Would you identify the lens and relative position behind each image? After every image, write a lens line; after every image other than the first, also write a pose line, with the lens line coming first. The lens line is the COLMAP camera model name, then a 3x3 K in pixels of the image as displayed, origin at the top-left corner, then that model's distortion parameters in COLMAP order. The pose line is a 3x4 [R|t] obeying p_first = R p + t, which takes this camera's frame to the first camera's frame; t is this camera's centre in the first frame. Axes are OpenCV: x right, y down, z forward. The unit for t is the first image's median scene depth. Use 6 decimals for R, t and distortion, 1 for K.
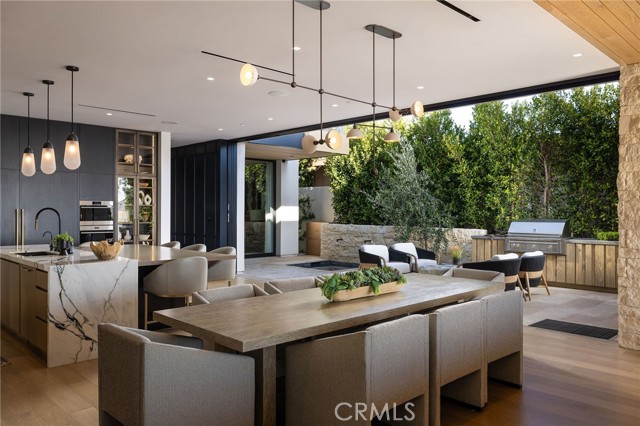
lens RADIAL K [[494.3, 0, 320.6], [0, 494.3, 211.5], [0, 0, 1]] dist [0.006700, 0.001727]
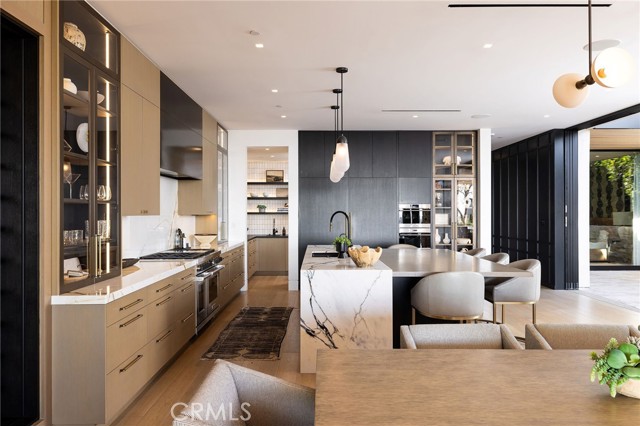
lens RADIAL K [[443.1, 0, 318.1], [0, 443.1, 214.8], [0, 0, 1]] dist [-0.009203, 0.007278]
pose [[0.710540, 0.001235, -0.703656, 0.050886], [0.000939, 0.999996, 0.002703, -0.001545], [0.703657, -0.002581, 0.710535, 0.200894]]
